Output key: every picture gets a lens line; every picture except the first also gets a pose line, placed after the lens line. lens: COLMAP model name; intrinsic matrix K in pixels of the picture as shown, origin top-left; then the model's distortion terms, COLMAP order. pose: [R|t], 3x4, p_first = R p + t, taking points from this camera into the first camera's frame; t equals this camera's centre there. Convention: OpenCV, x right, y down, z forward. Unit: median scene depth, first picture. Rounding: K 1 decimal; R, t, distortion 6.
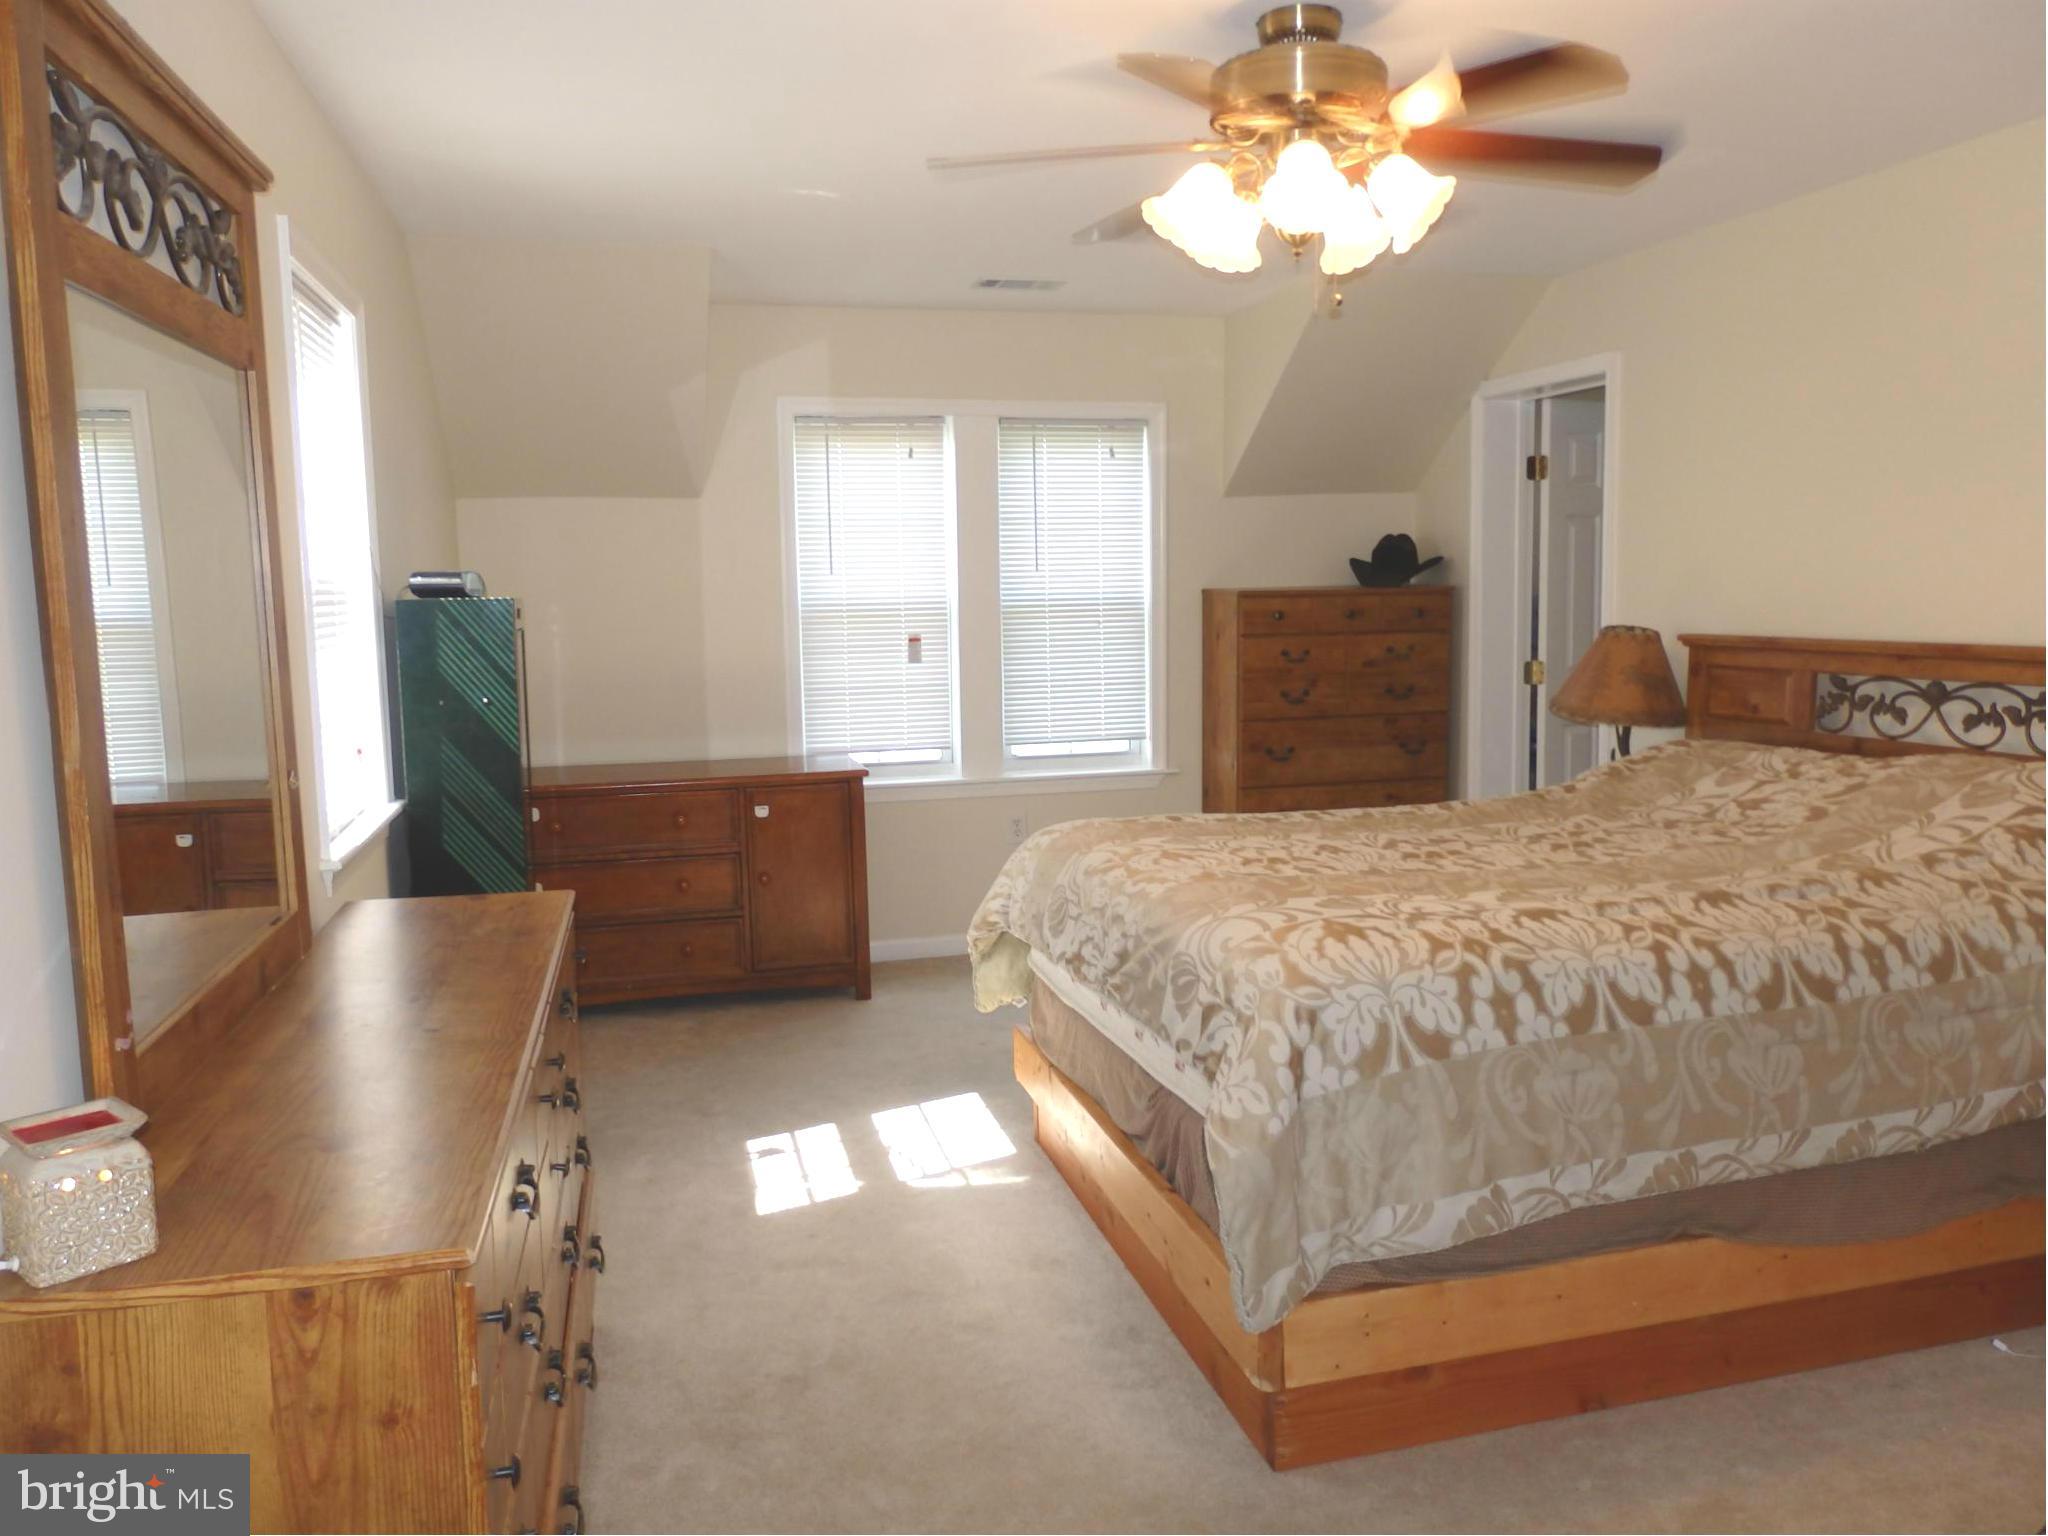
lens RADIAL K [[1518.5, 0, 1038.4], [0, 1518.5, 754.1], [0, 0, 1]] dist [0.001856, 0.008507]
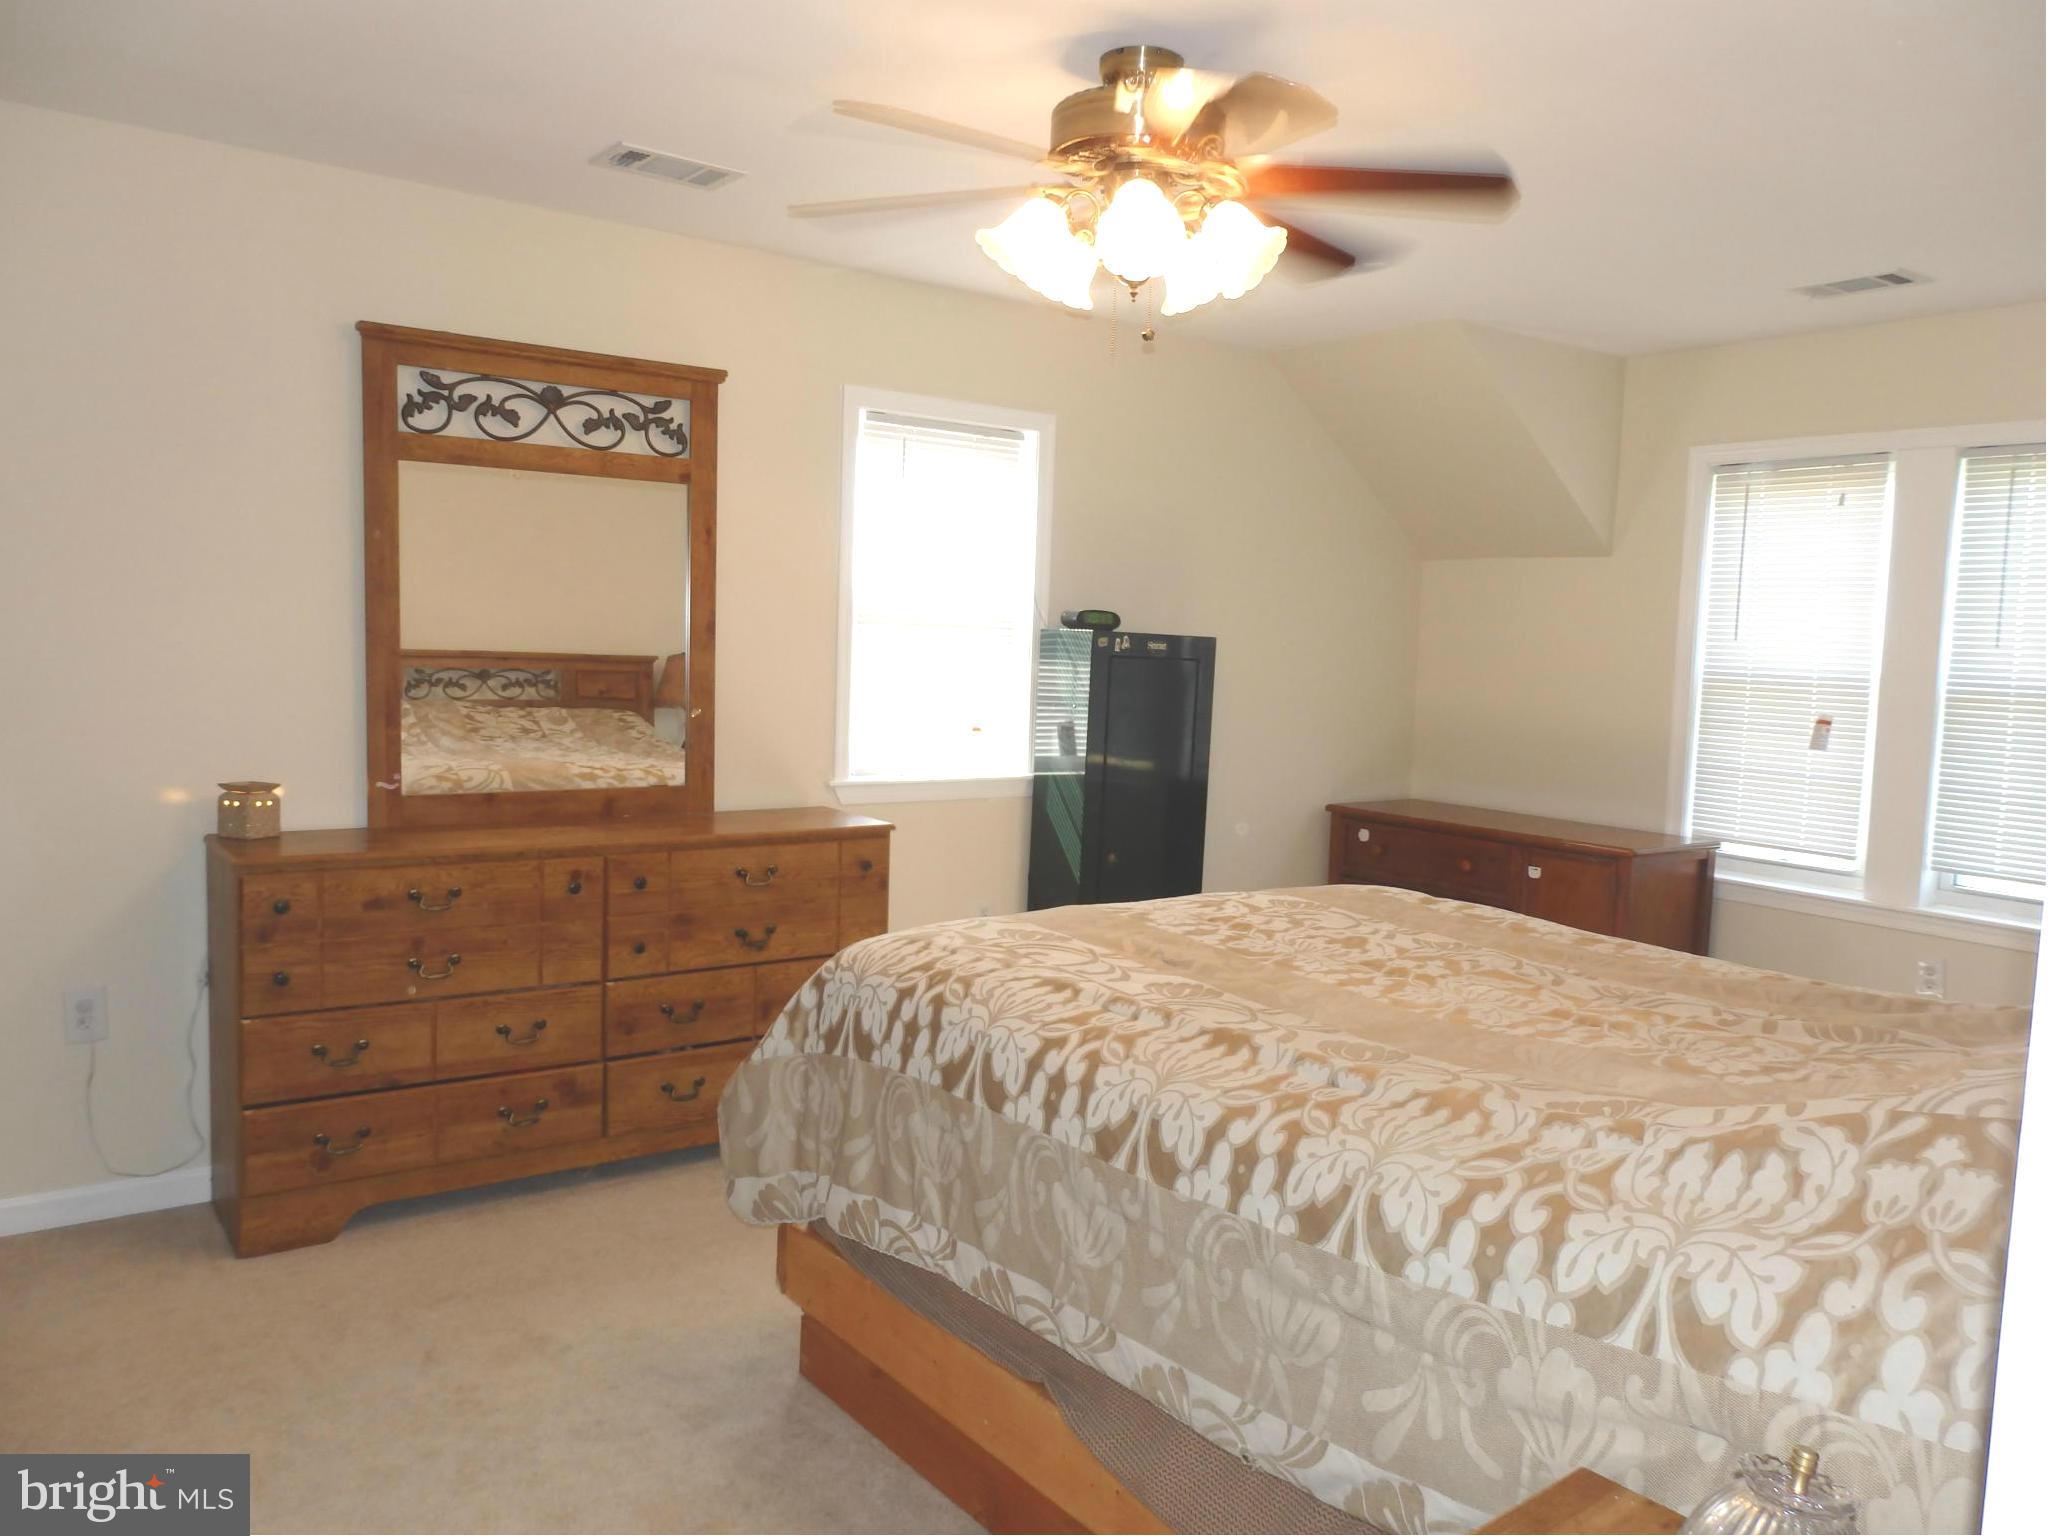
lens RADIAL K [[1518.5, 0, 1035.3], [0, 1518.5, 776.6], [0, 0, 1]] dist [0.001856, 0.008507]
pose [[0.366428, 0.121817, -0.922437, 0.776799], [-0.154697, 0.985570, 0.068703, -0.052844], [0.917496, 0.117524, 0.379986, 0.420074]]
